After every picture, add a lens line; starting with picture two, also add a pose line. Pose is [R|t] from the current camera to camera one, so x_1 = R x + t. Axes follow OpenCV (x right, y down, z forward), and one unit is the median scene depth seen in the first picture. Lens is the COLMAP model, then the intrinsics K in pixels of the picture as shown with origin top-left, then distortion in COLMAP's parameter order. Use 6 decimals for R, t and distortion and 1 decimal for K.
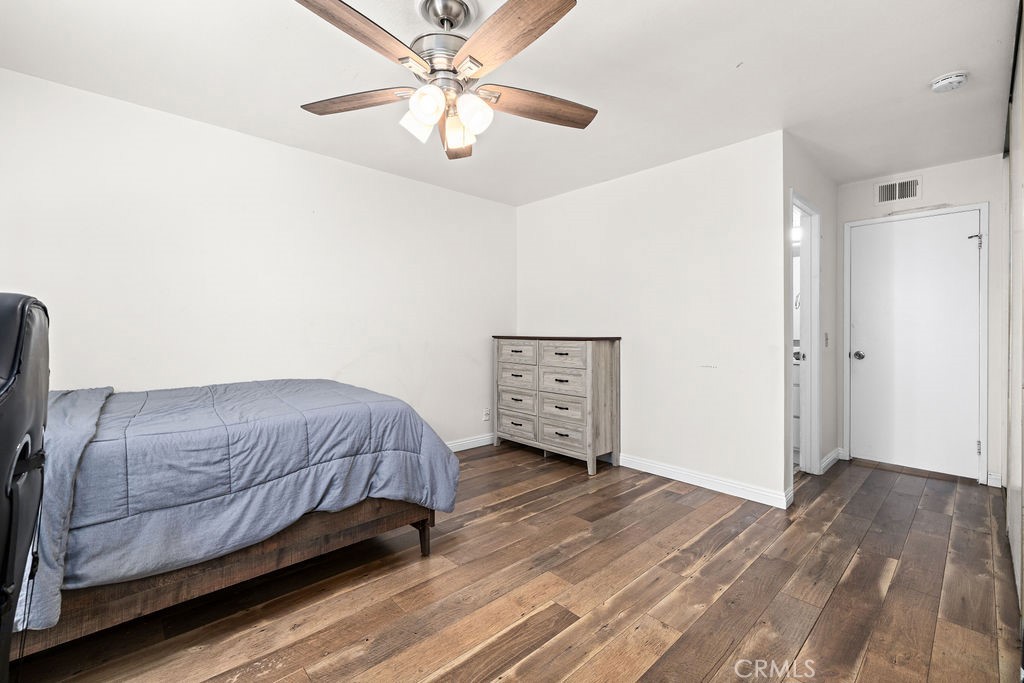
lens RADIAL K [[431.7, 0, 513.7], [0, 431.7, 331.9], [0, 0, 1]] dist [-0.001774, 0.000030]
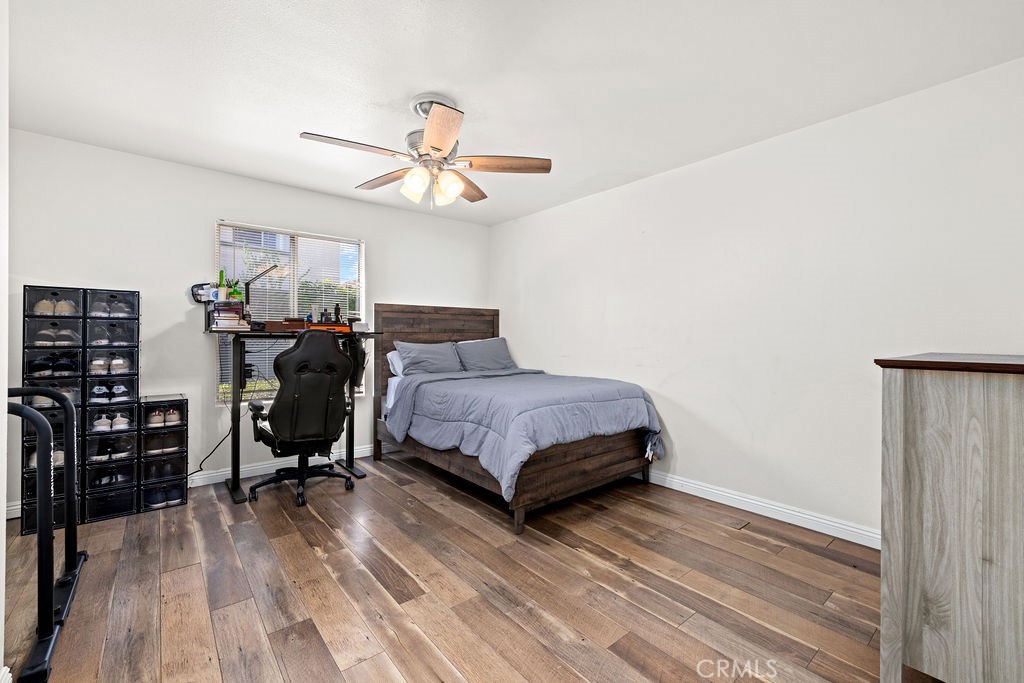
lens RADIAL K [[431.7, 0, 512.6], [0, 431.7, 337.5], [0, 0, 1]] dist [-0.001774, 0.000030]
pose [[-0.053854, 0.001001, -0.998548, 1.126822], [-0.011977, 0.999927, 0.001649, -0.015787], [0.998477, 0.012048, -0.053838, 1.227547]]
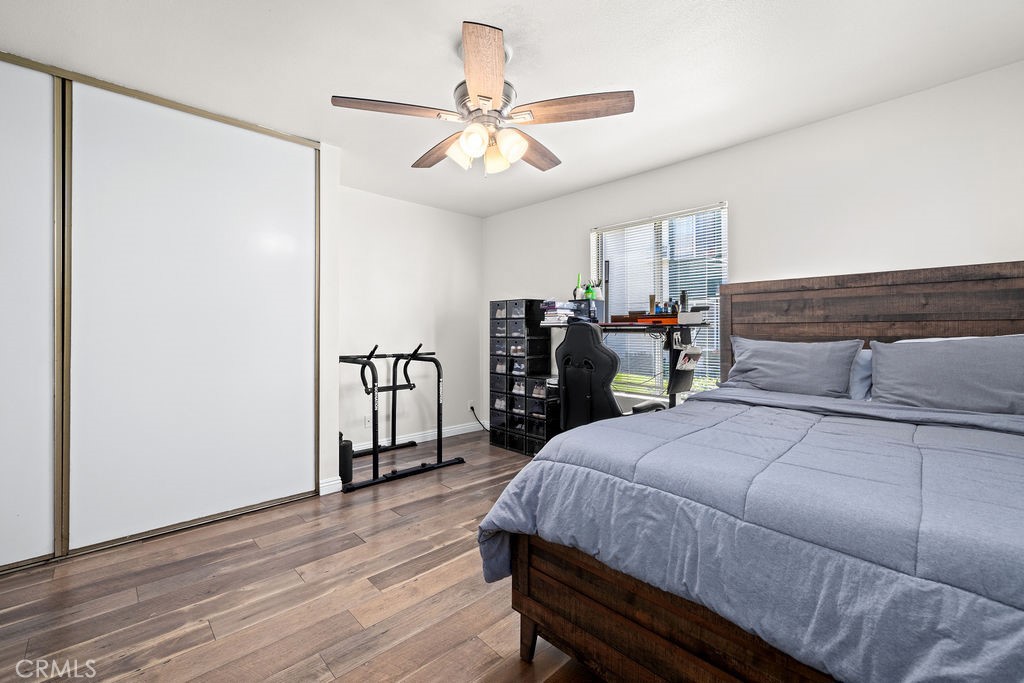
lens RADIAL K [[431.7, 0, 510.4], [0, 431.7, 337.5], [0, 0, 1]] dist [-0.001774, 0.000030]
pose [[-0.999922, -0.005644, -0.011154, -0.196925], [-0.005861, 0.999793, 0.019484, -0.008528], [0.011042, 0.019547, -0.999748, 1.975779]]
